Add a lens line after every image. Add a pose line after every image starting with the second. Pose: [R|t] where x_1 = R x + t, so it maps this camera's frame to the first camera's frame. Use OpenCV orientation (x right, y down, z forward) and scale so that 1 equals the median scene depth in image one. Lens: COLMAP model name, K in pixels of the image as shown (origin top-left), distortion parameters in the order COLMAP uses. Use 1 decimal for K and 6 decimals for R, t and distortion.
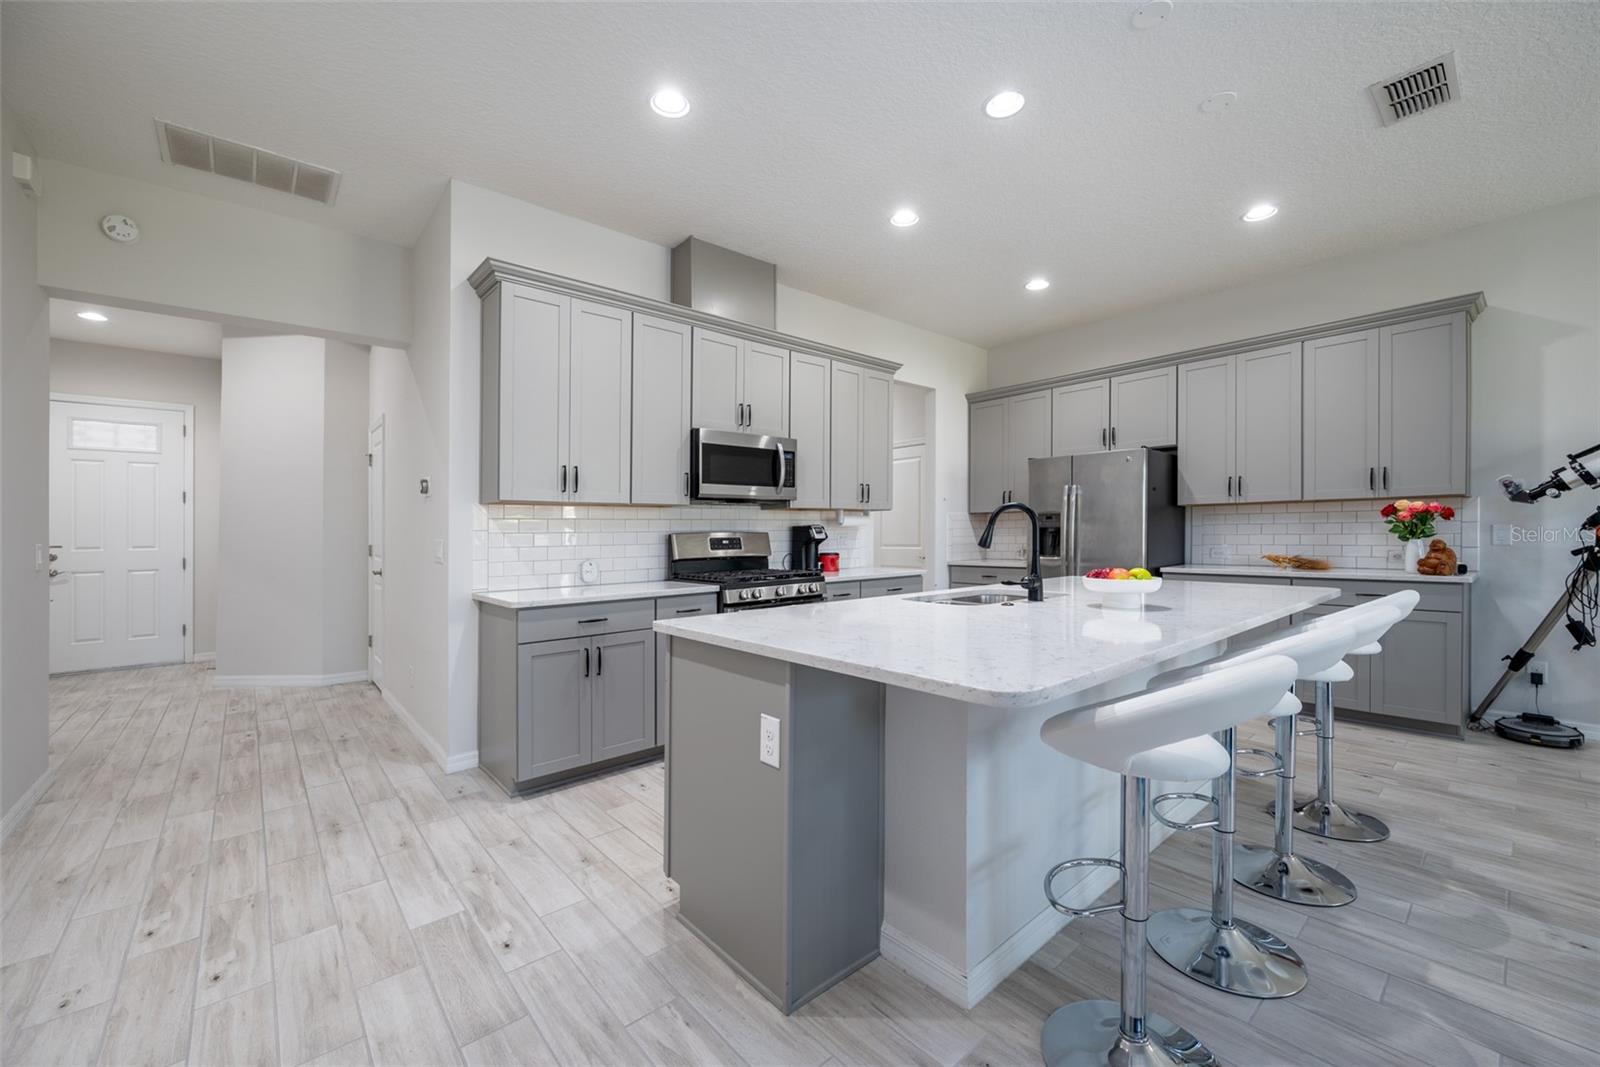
lens RADIAL K [[631.7, 0, 805.8], [0, 631.7, 534.2], [0, 0, 1]] dist [0.000919, -0.000734]
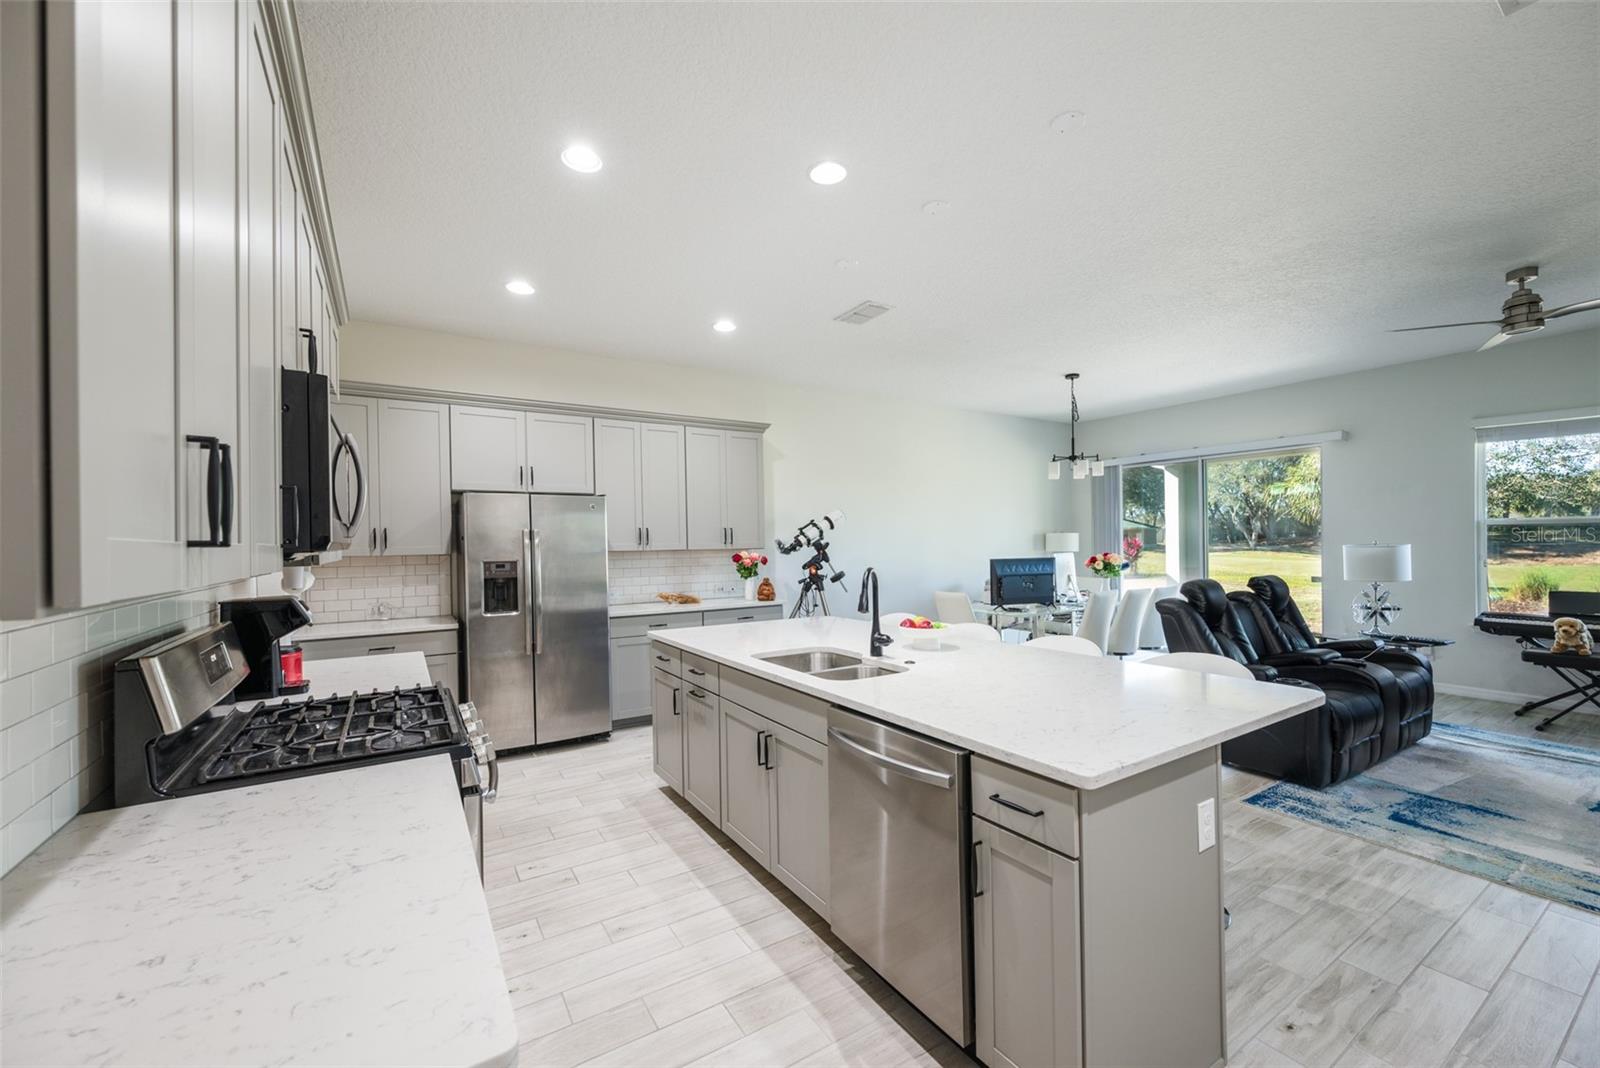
lens RADIAL K [[631.7, 0, 804.6], [0, 631.7, 551.6], [0, 0, 1]] dist [0.000919, -0.000734]
pose [[0.153688, -0.005371, 0.988105, -0.544078], [0.014510, 0.999890, 0.003178, -0.061496], [-0.988013, 0.013849, 0.153749, 0.689116]]
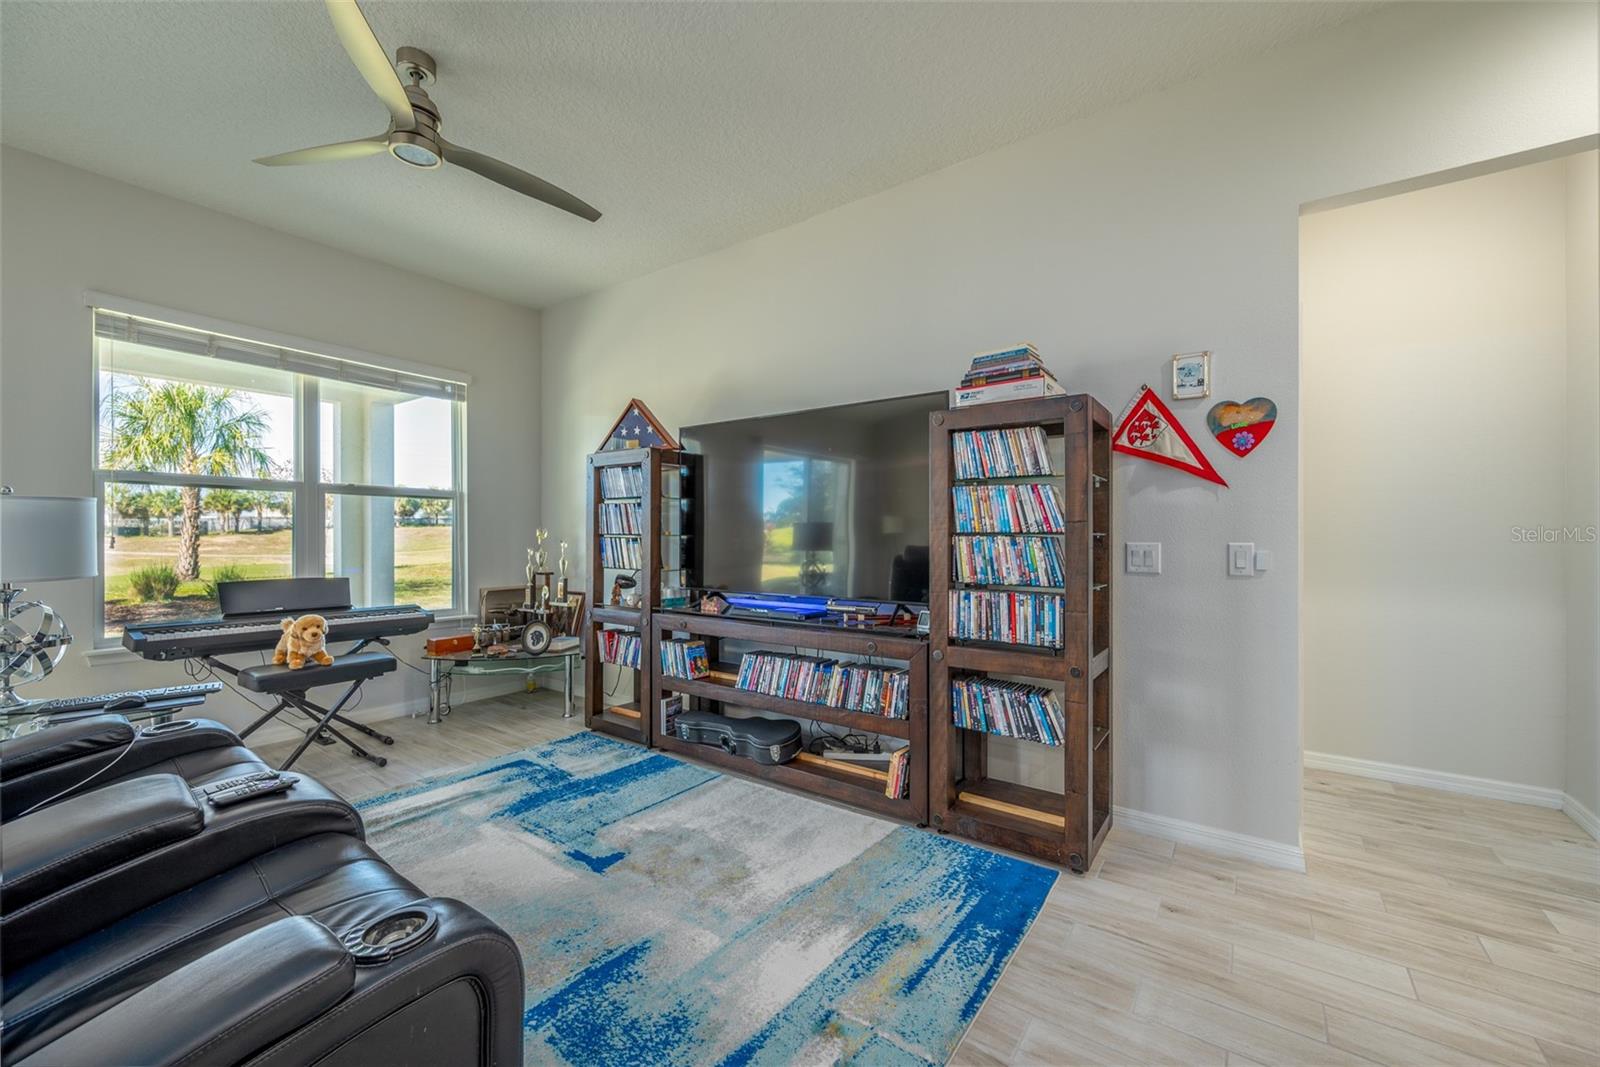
lens RADIAL K [[631.7, 0, 811.5], [0, 631.7, 543.9], [0, 0, 1]] dist [0.000919, -0.000734]
pose [[-0.973130, 0.013998, -0.229832, 0.477186], [0.010249, 0.999794, 0.017496, -0.008856], [0.230030, 0.014671, -0.973073, 0.376562]]
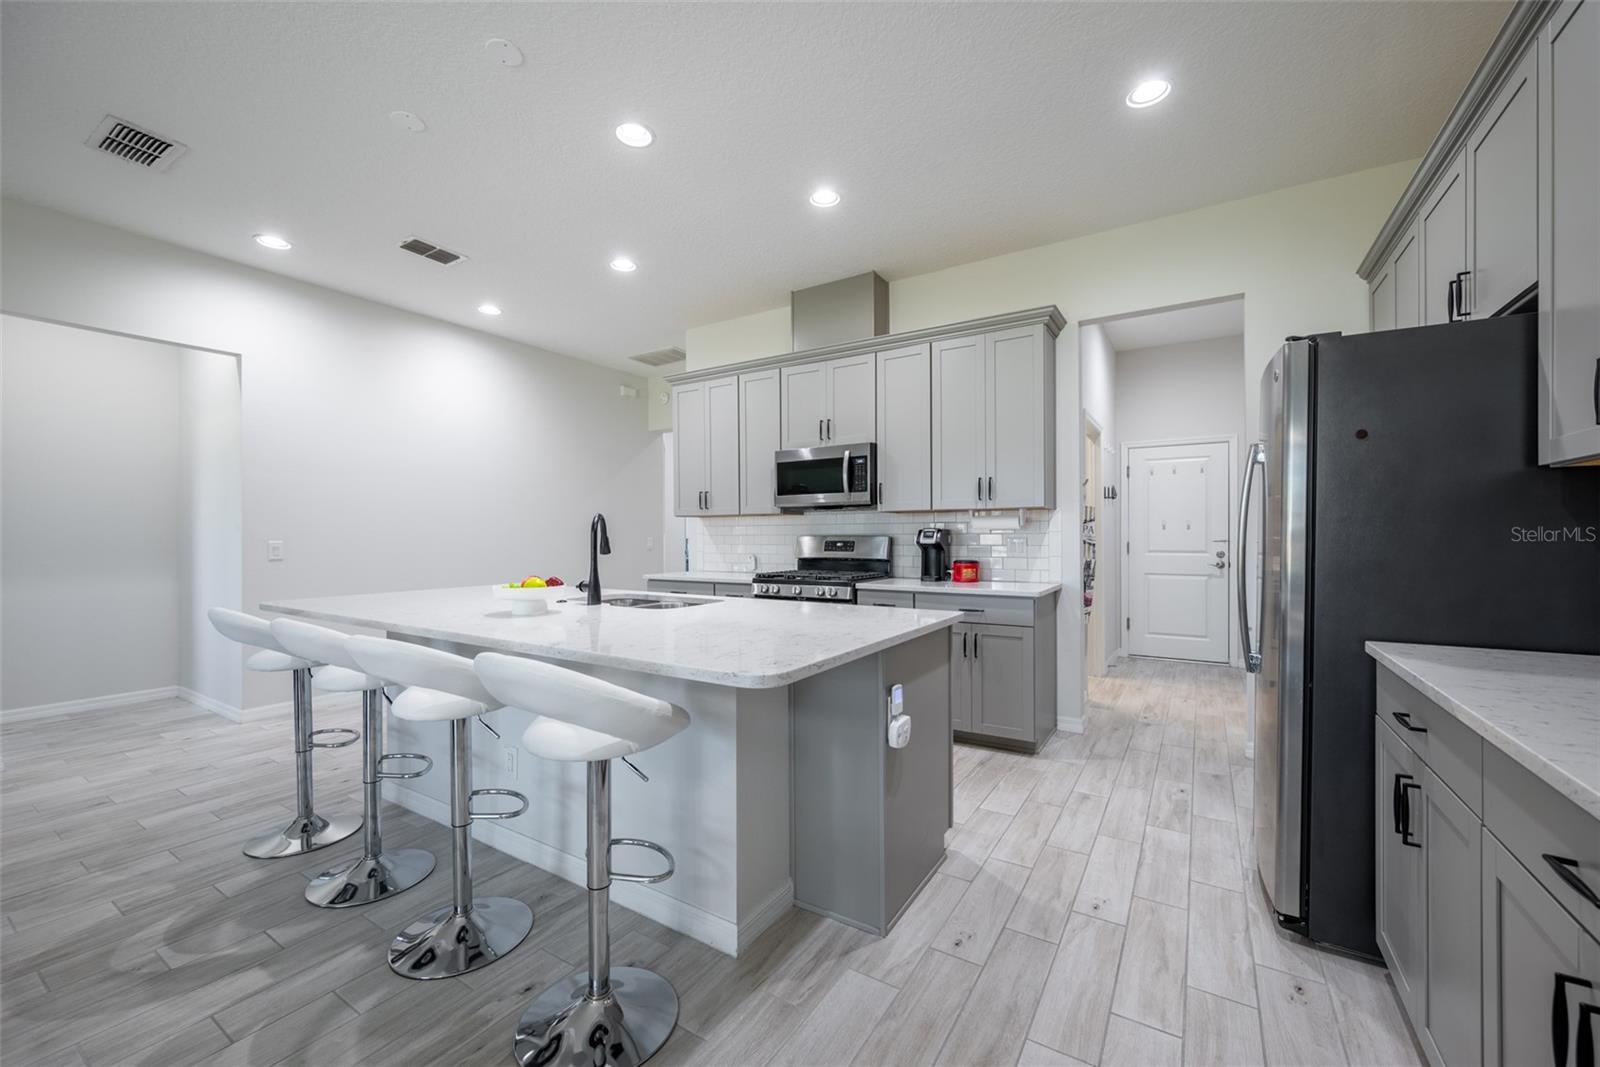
lens RADIAL K [[631.7, 0, 822.6], [0, 631.7, 530.3], [0, 0, 1]] dist [0.000919, -0.000734]
pose [[0.296641, 0.006832, -0.954964, 1.092209], [0.000570, 0.999973, 0.007331, -0.024182], [0.954989, -0.002719, 0.296630, 0.760827]]
